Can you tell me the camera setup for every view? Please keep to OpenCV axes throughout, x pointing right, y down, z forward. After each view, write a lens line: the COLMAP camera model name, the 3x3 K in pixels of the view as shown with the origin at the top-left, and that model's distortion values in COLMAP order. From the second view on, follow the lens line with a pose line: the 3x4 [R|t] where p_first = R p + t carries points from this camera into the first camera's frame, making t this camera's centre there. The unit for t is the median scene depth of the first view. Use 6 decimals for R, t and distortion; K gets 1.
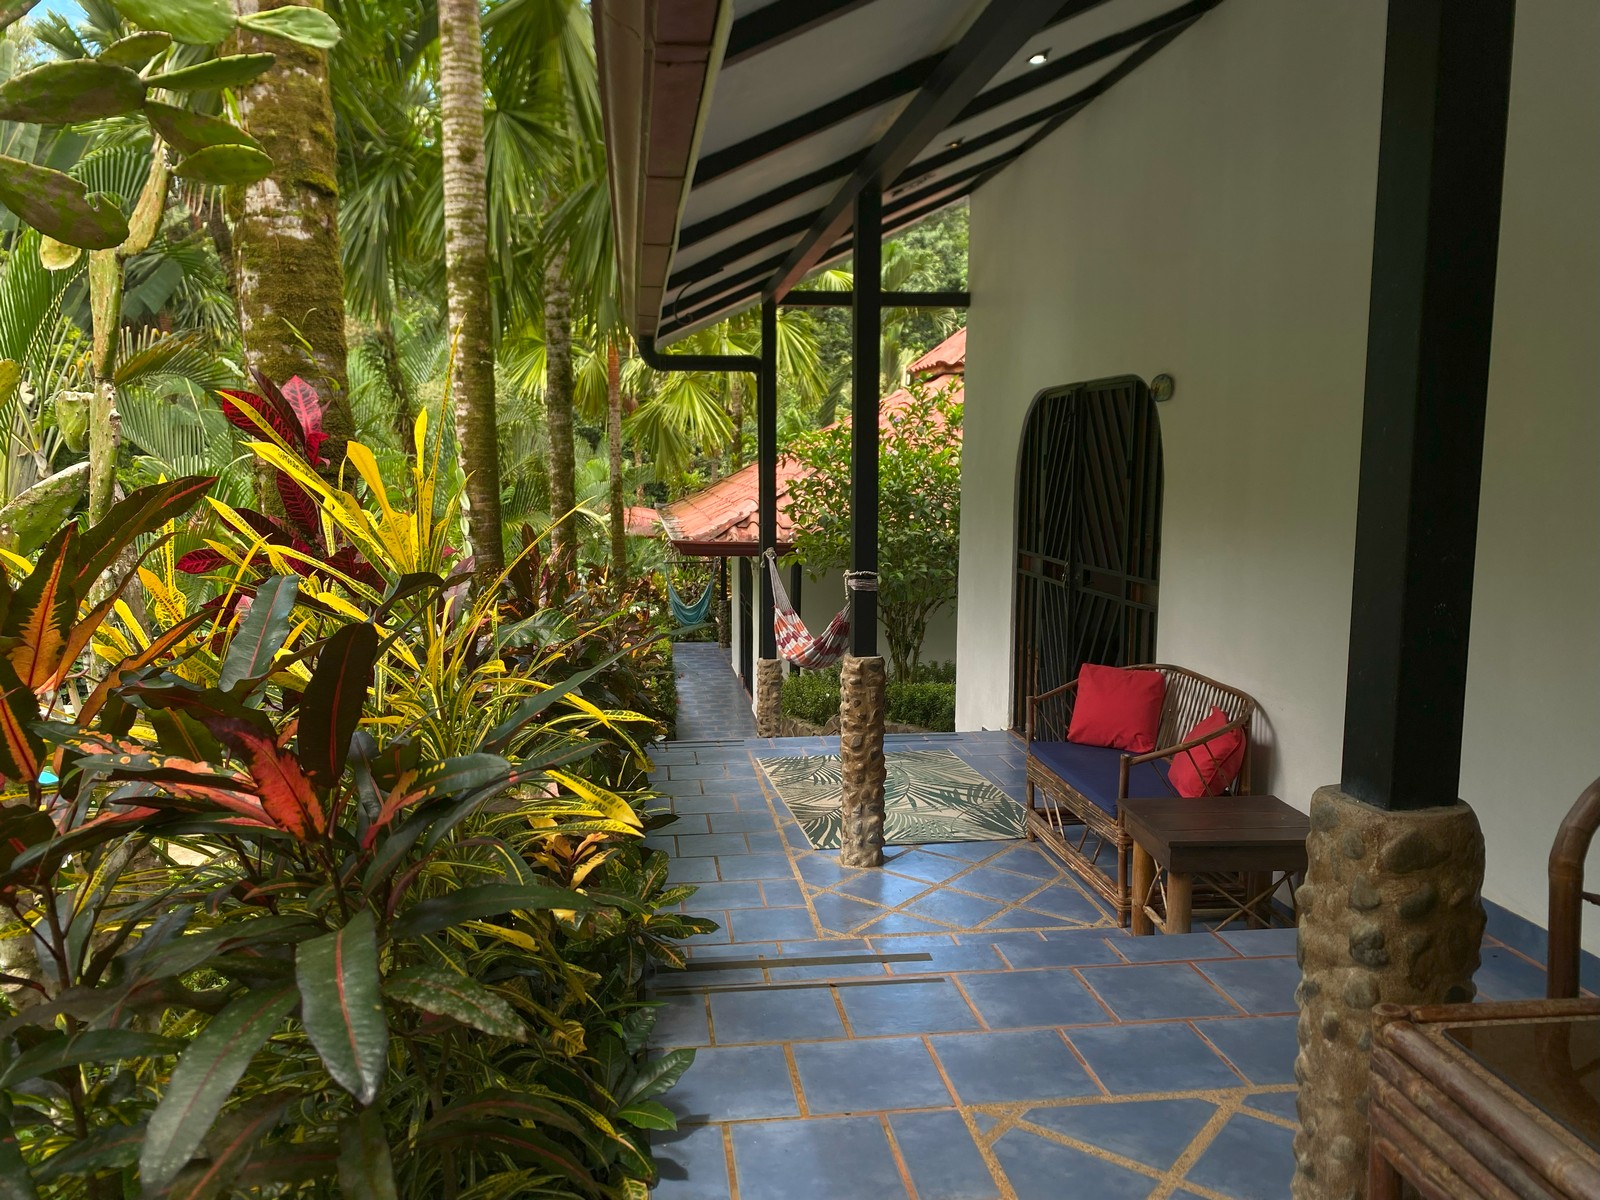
lens RADIAL K [[1216.3, 0, 794.5], [0, 1216.3, 600.8], [0, 0, 1]] dist [0.015312, -0.003080]
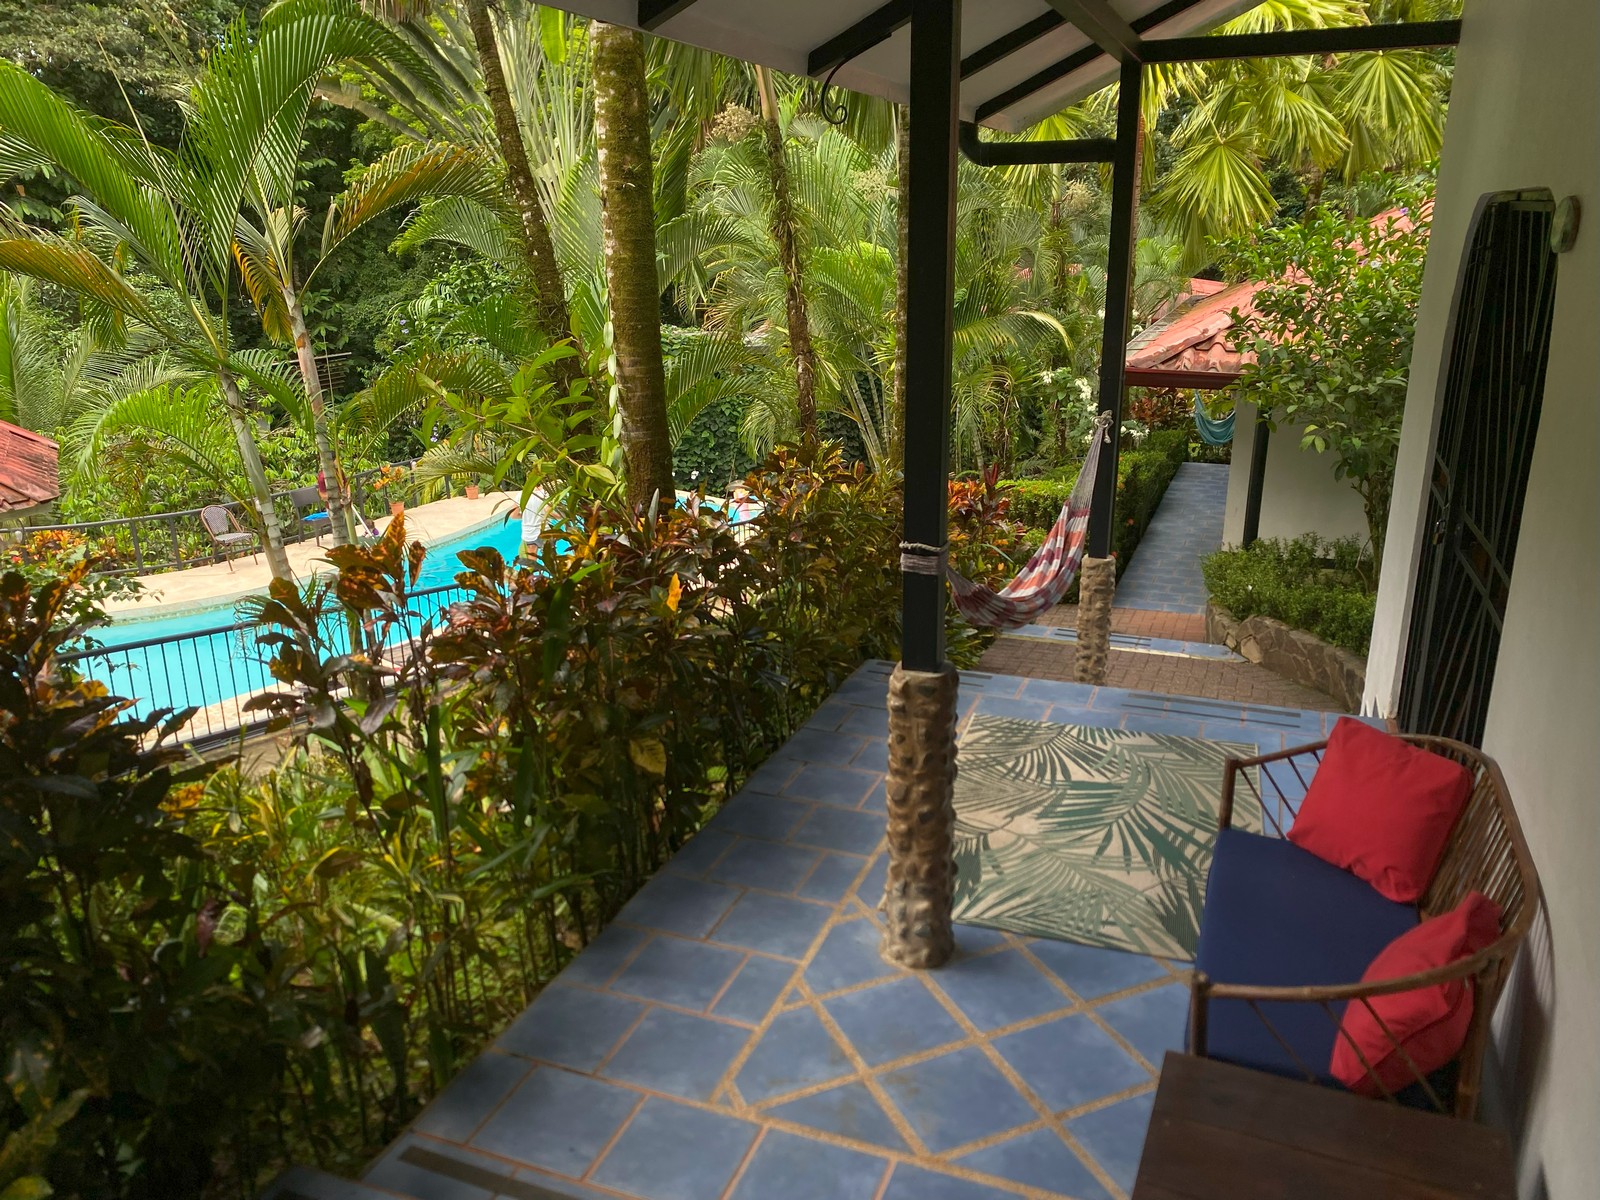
lens RADIAL K [[1216.3, 0, 802.9], [0, 1216.3, 602.4], [0, 0, 1]] dist [0.015312, -0.003080]
pose [[0.872902, 0.131896, -0.469729, 0.245907], [-0.040594, 0.979062, 0.199475, -0.094271], [0.486204, -0.155054, 0.859979, 0.339953]]
